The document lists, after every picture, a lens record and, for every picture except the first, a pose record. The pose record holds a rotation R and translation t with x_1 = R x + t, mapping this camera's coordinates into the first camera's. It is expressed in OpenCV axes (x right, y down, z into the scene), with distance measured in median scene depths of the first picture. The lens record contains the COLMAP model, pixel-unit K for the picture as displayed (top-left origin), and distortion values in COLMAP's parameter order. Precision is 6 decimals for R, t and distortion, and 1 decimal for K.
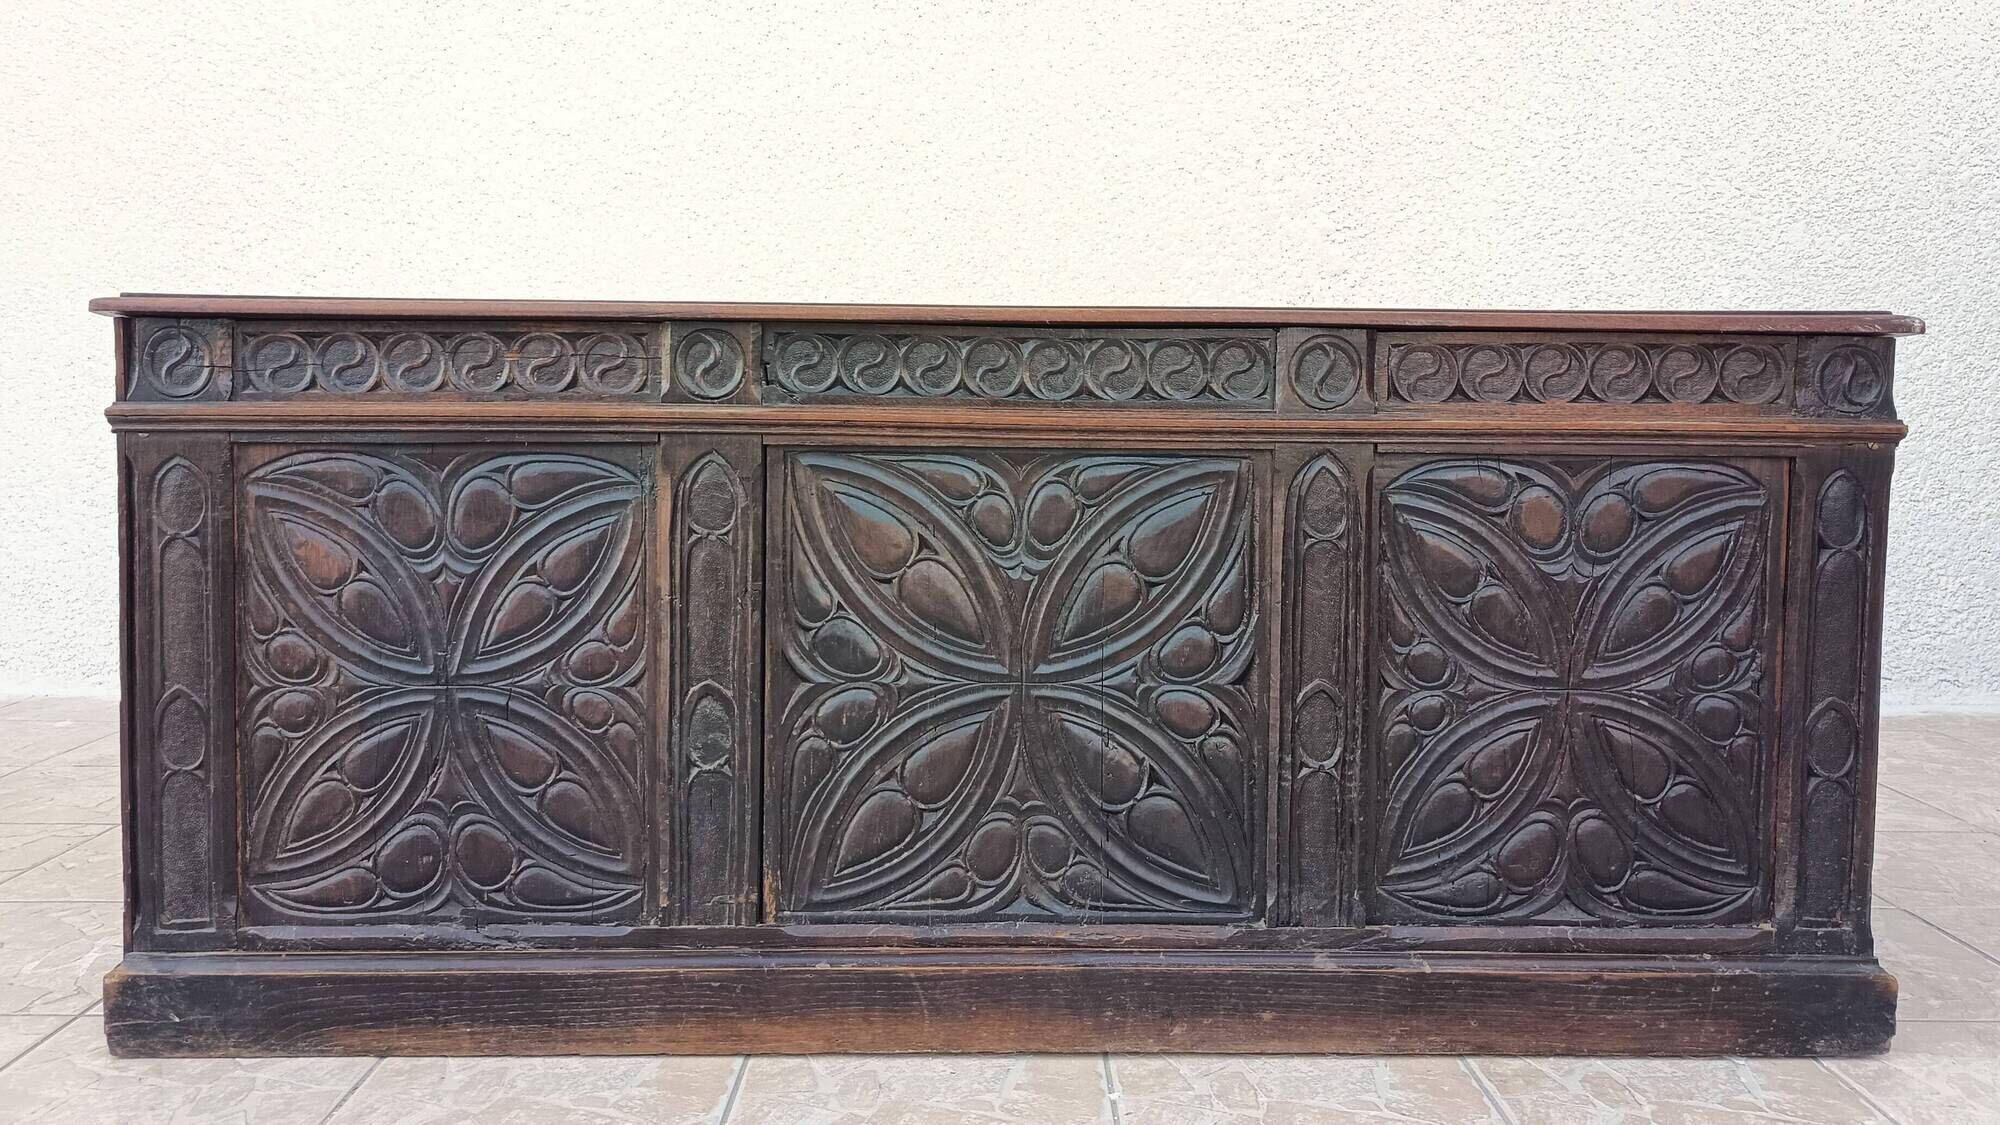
lens RADIAL K [[1522.8, 0, 1008.1], [0, 1522.8, 450.6], [0, 0, 1]] dist [0.031193, -0.034905]
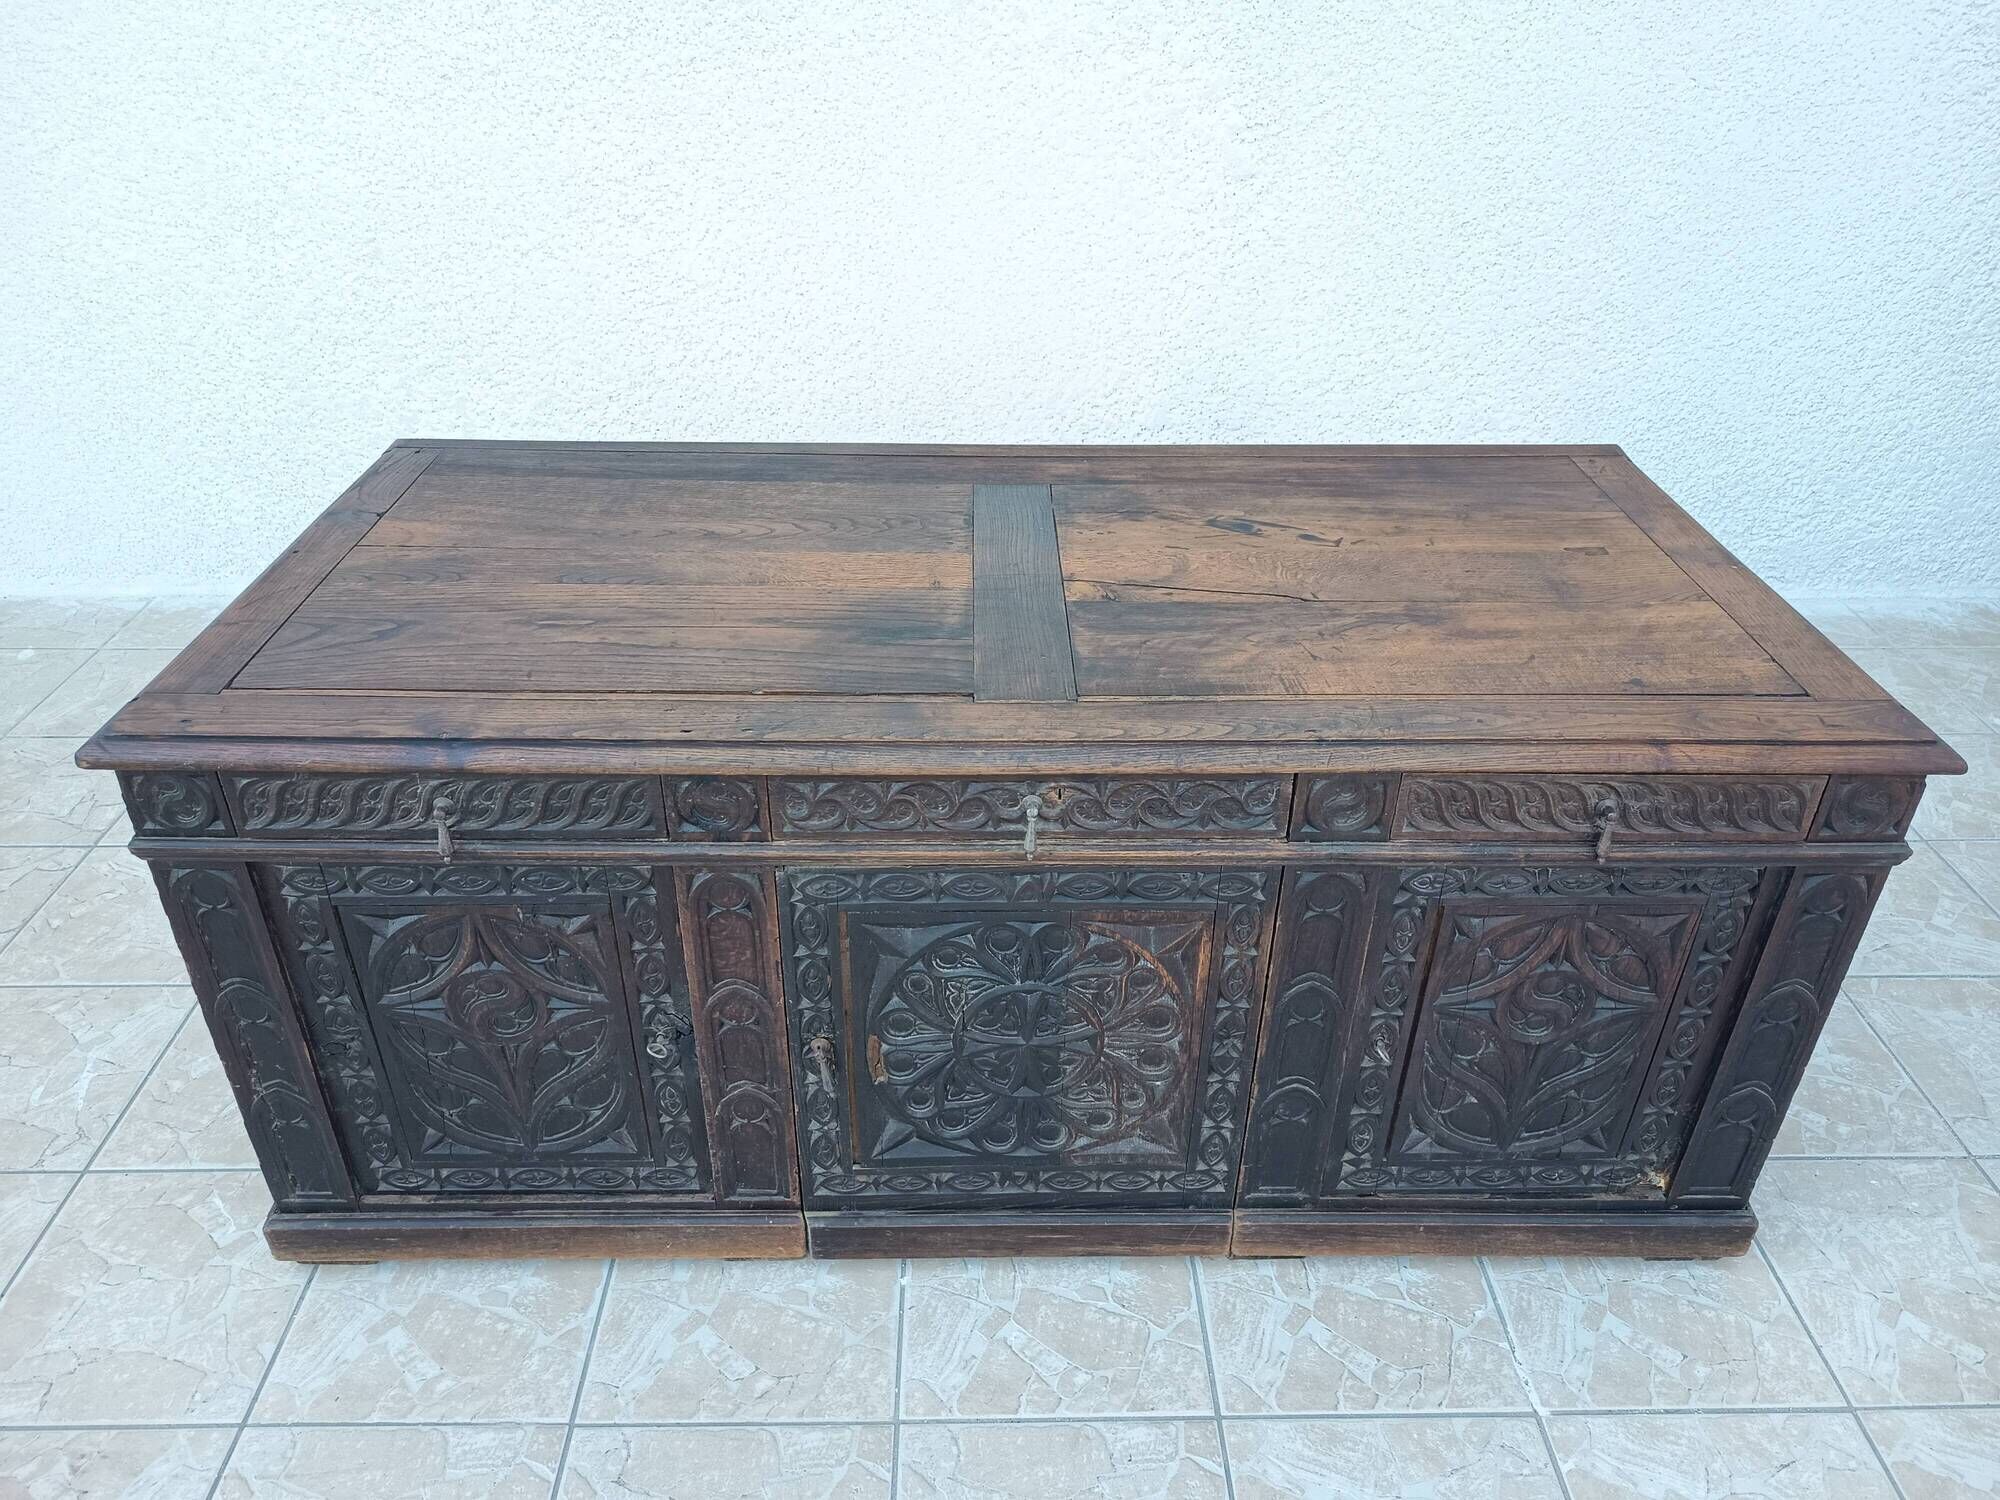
lens RADIAL K [[1400.6, 0, 998.3], [0, 1400.6, 747.9], [0, 0, 1]] dist [0.026138, -0.023996]
pose [[0.999973, 0.000020, 0.007395, 0.131315], [-0.003704, 0.866873, 0.498516, -0.523811], [-0.006401, -0.498529, 0.866849, 0.185715]]
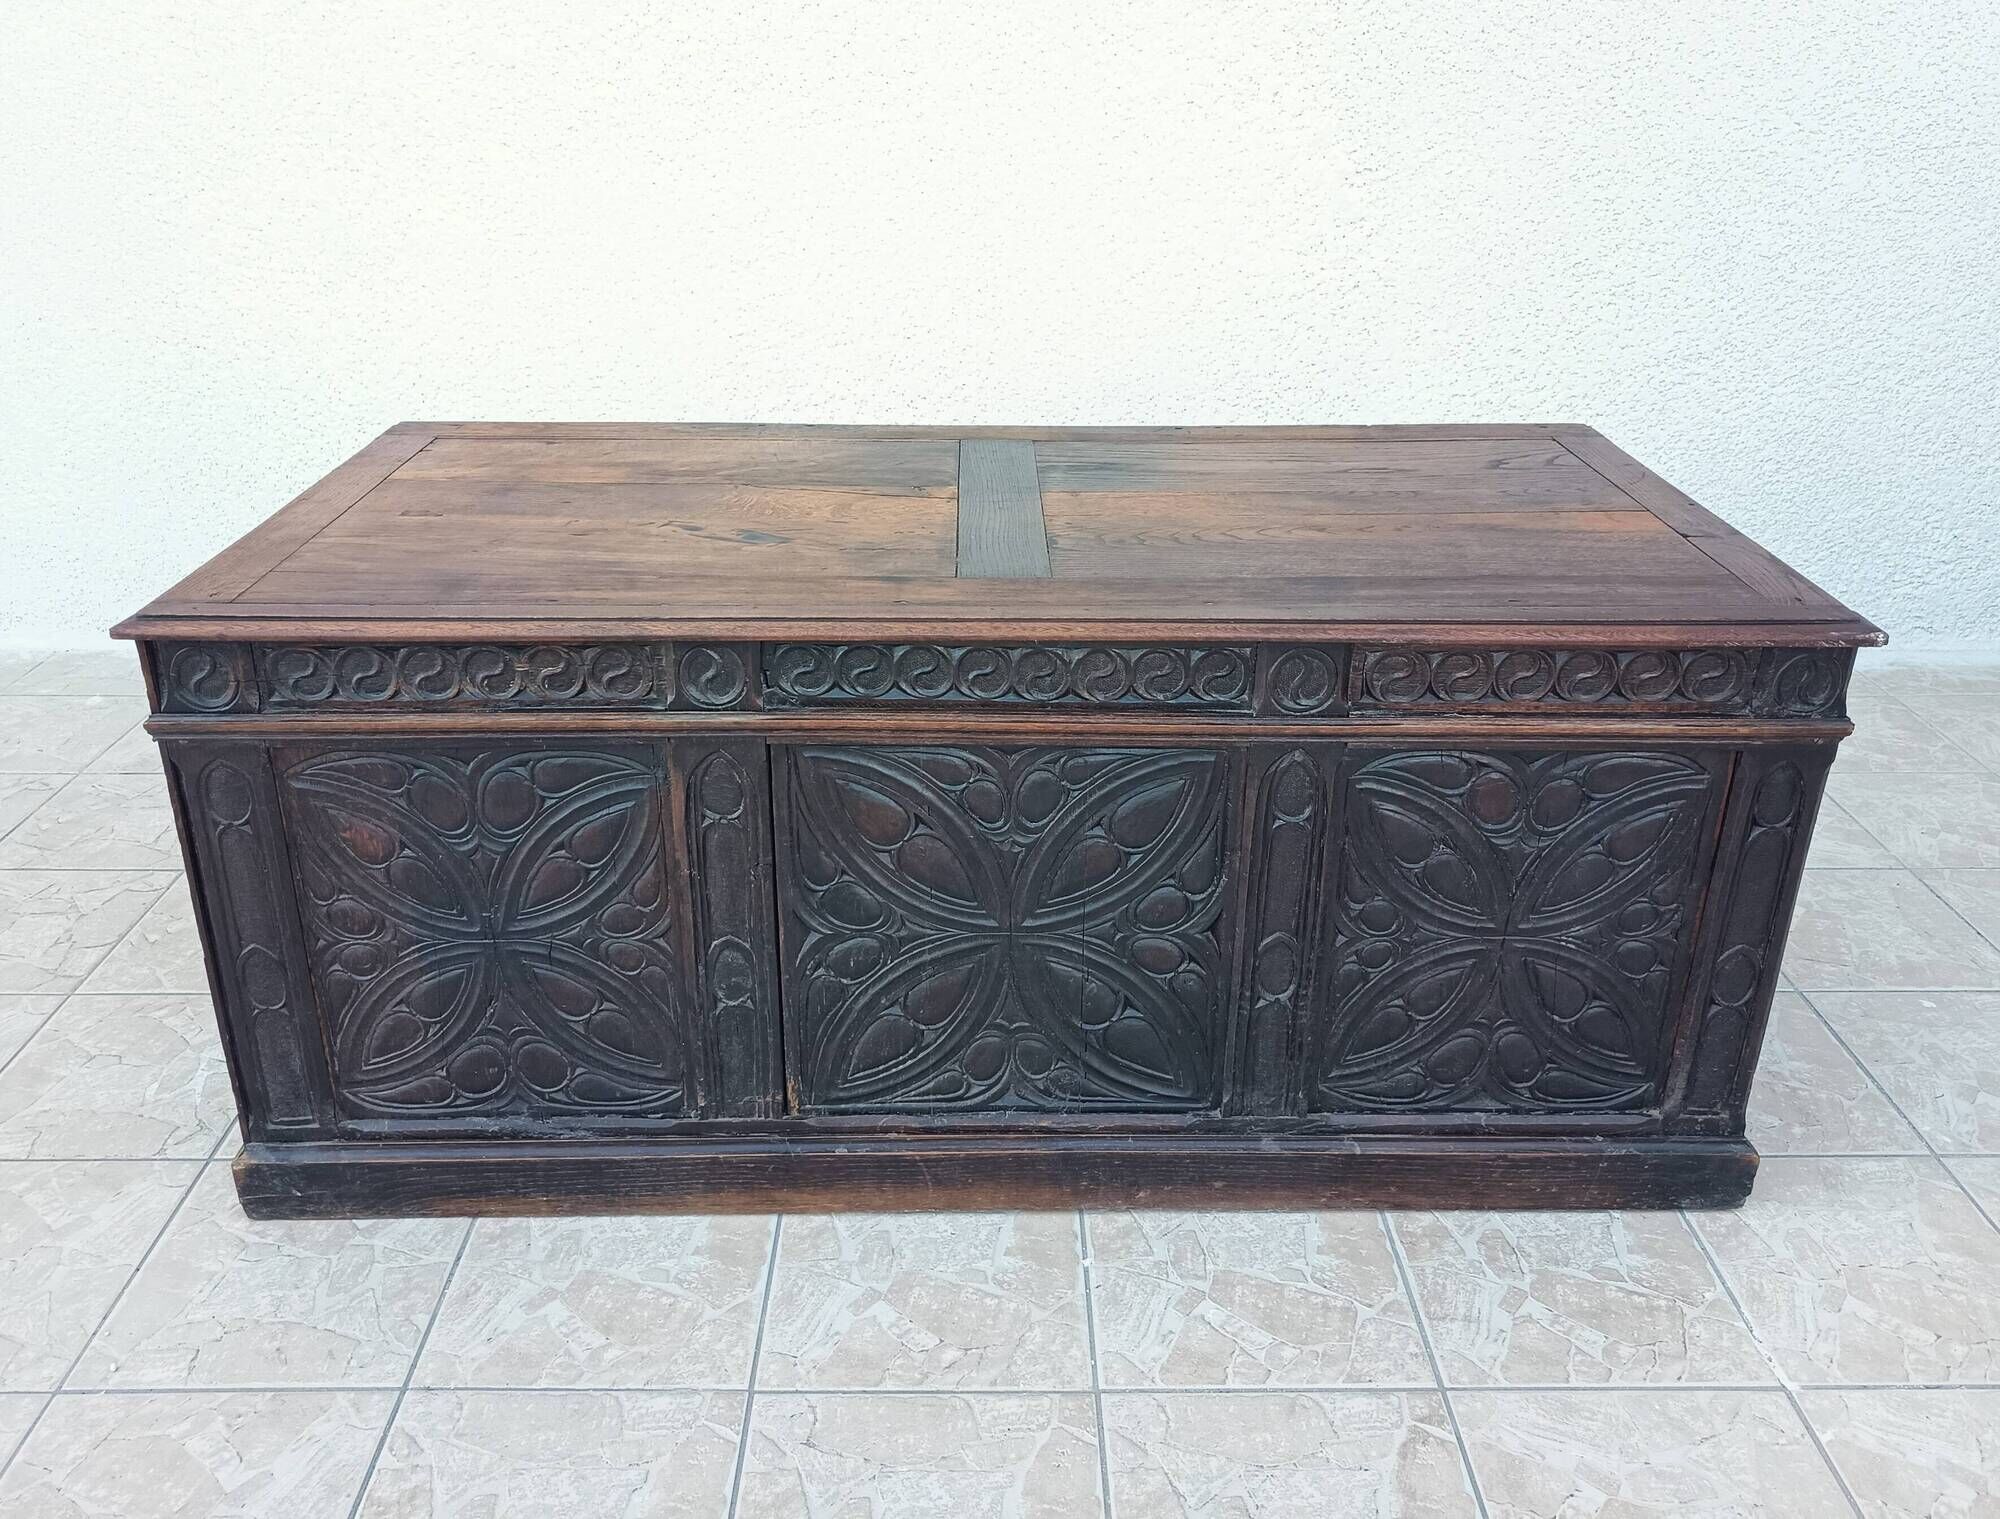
lens RADIAL K [[1581.2, 0, 994.3], [0, 1581.2, 667.8], [0, 0, 1]] dist [0.034916, -0.040540]
pose [[0.999986, -0.001341, -0.005111, 0.002935], [0.003025, 0.938389, 0.345568, -0.424286], [0.004333, -0.345579, 0.938380, -0.012820]]
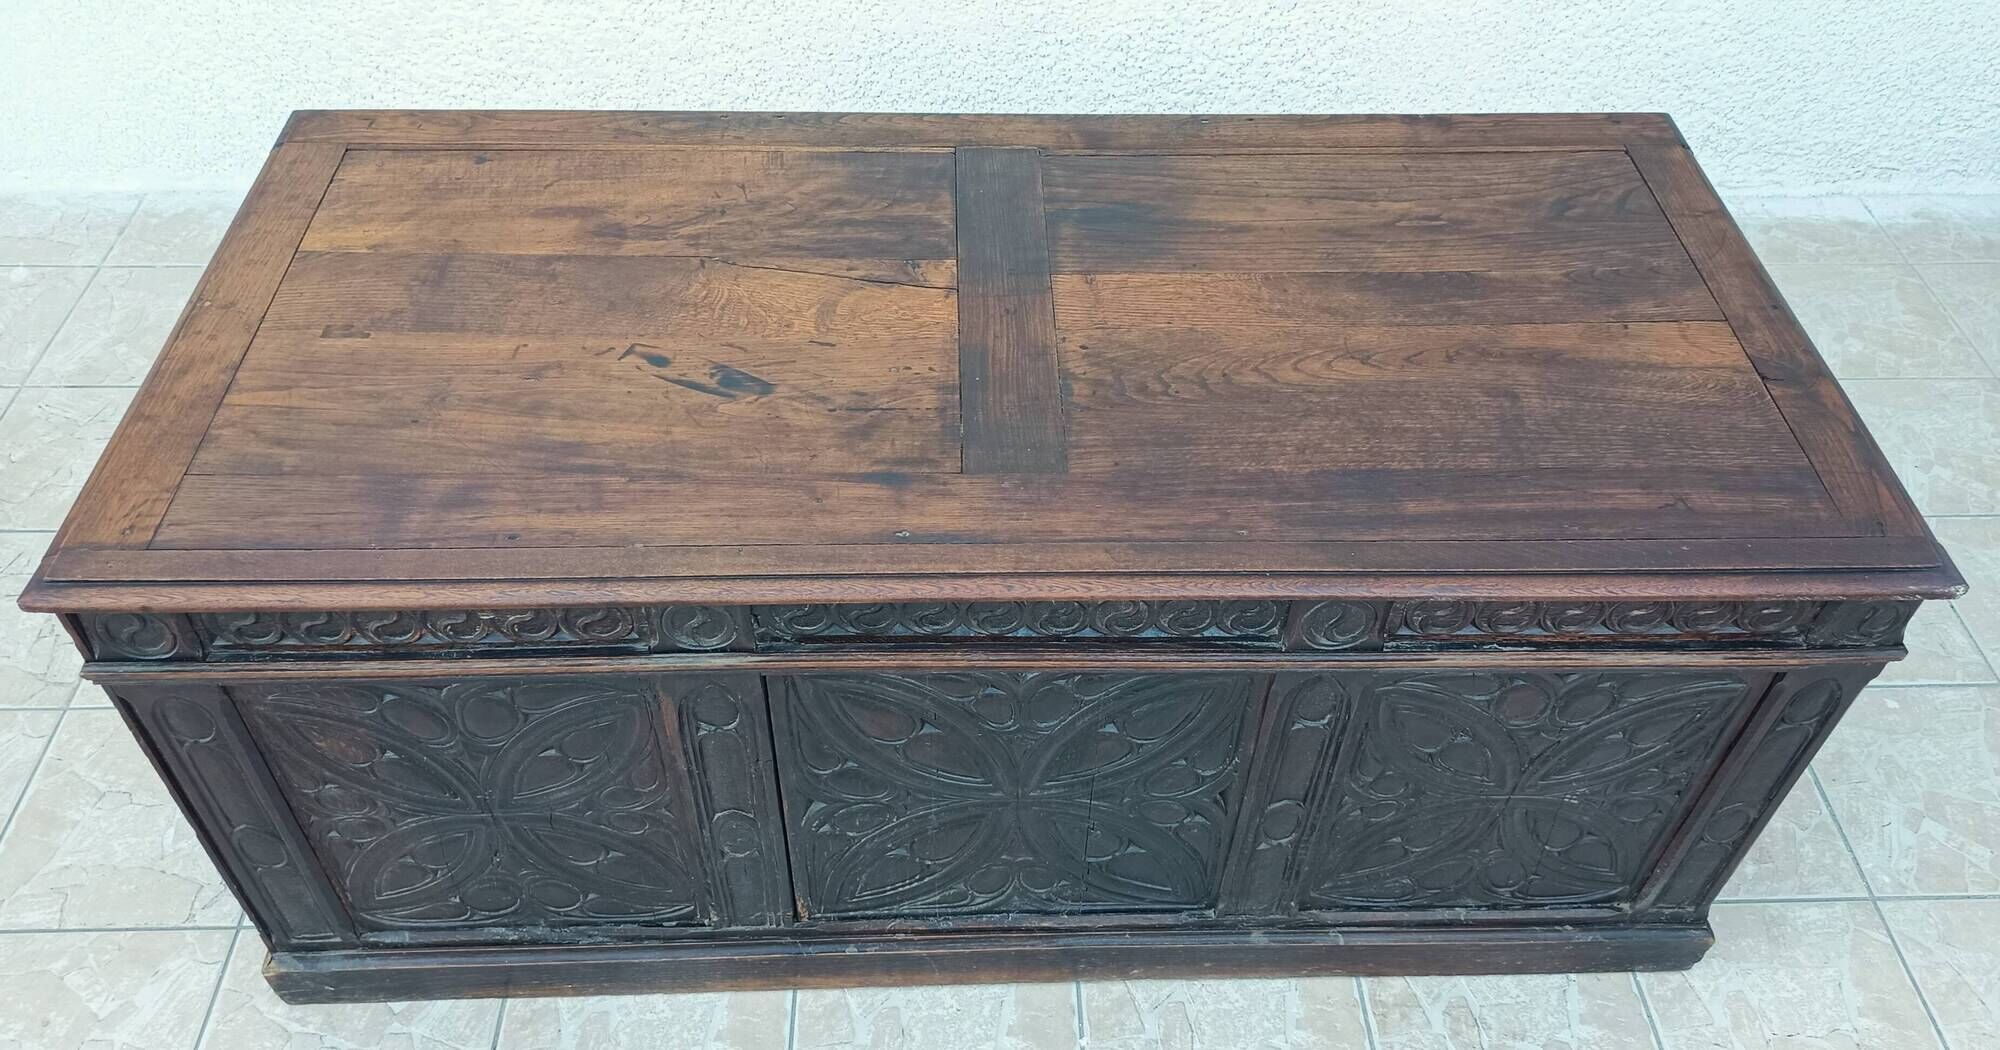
lens RADIAL K [[1511.5, 0, 1009.5], [0, 1511.5, 532.4], [0, 0, 1]] dist [0.024245, -0.021930]
pose [[0.999686, -0.002647, 0.024916, -0.023435], [-0.015075, 0.730743, 0.682486, -0.727760], [-0.020014, -0.682647, 0.730474, 0.334320]]
